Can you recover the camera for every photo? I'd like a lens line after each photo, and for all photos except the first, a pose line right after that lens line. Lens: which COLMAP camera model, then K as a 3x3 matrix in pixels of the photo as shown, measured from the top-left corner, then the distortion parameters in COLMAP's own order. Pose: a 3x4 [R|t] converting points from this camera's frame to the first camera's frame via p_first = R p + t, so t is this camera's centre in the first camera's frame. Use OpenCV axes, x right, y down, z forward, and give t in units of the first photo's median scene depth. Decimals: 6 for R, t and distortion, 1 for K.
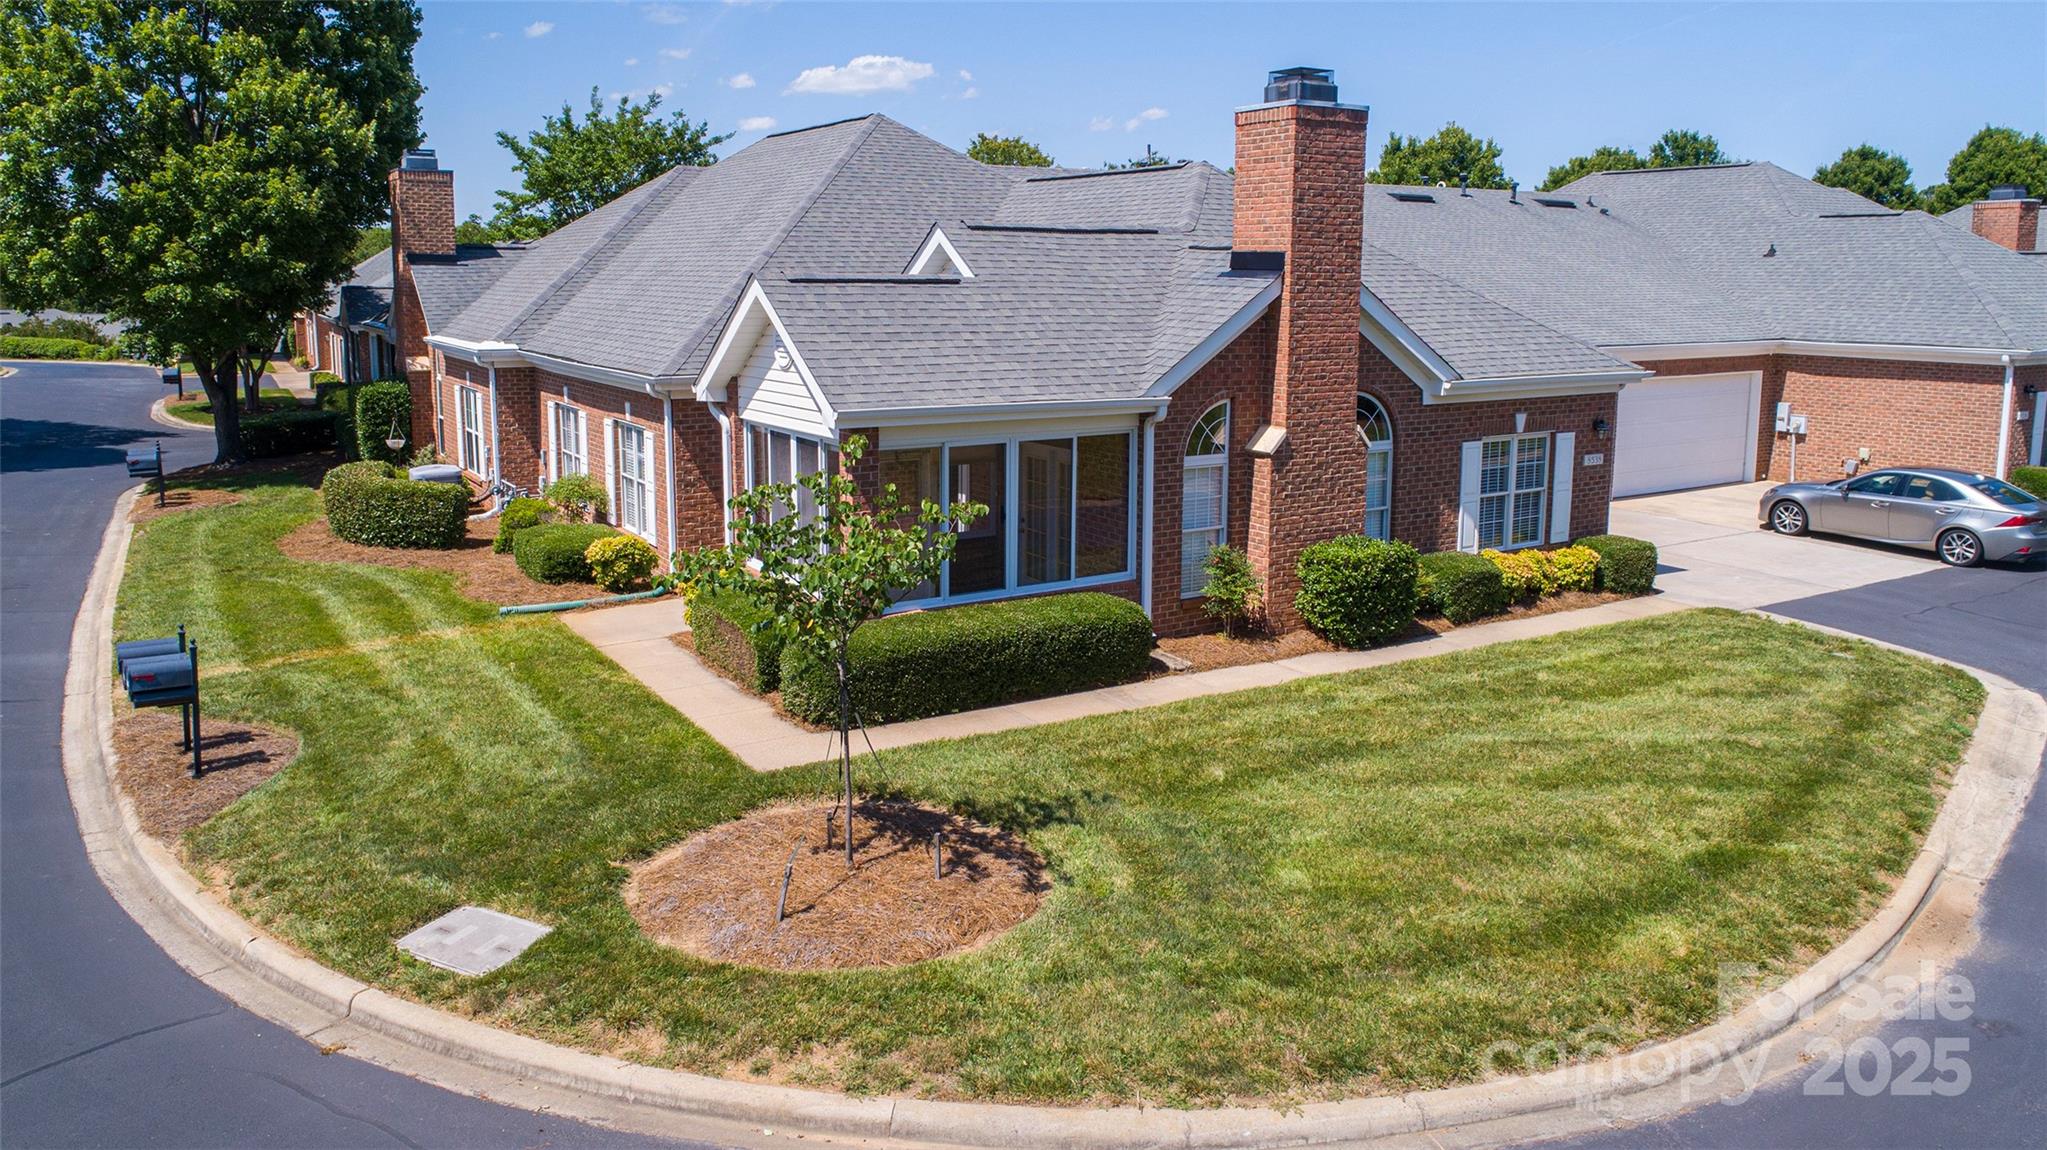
lens RADIAL K [[1372.5, 0, 1008.3], [0, 1372.5, 591.8], [0, 0, 1]] dist [-0.003697, -0.001383]
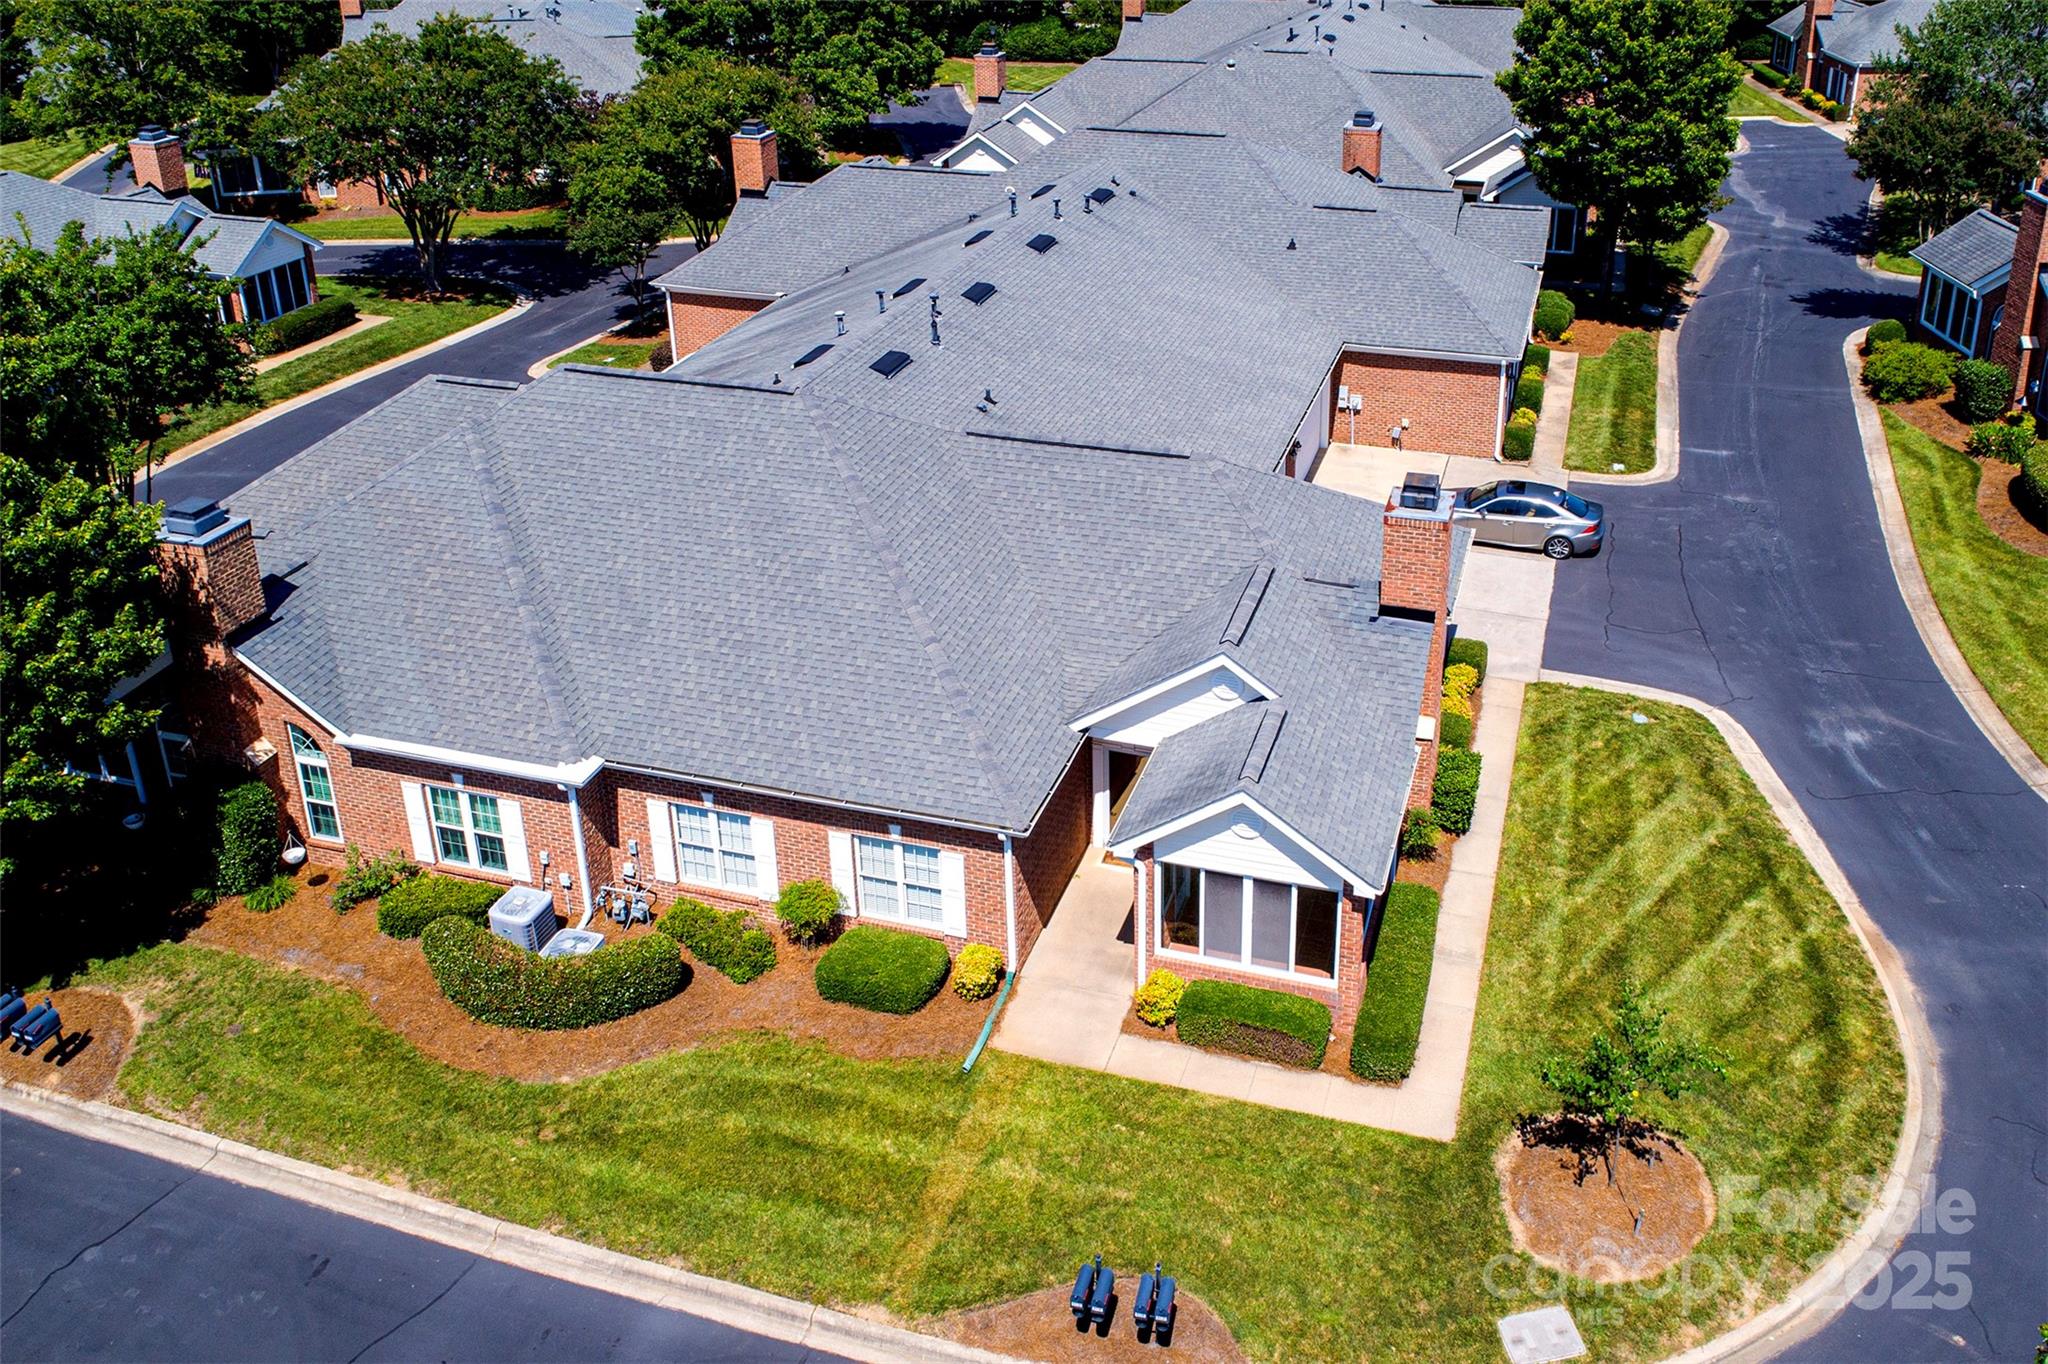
lens RADIAL K [[1589.7, 0, 1038.9], [0, 1589.7, 669.1], [0, 0, 1]] dist [-0.005797, -0.005632]
pose [[0.768019, -0.335341, 0.545612, -1.441247], [0.169278, 0.927948, 0.332050, -1.126523], [-0.617650, -0.162661, 0.769448, -0.038742]]
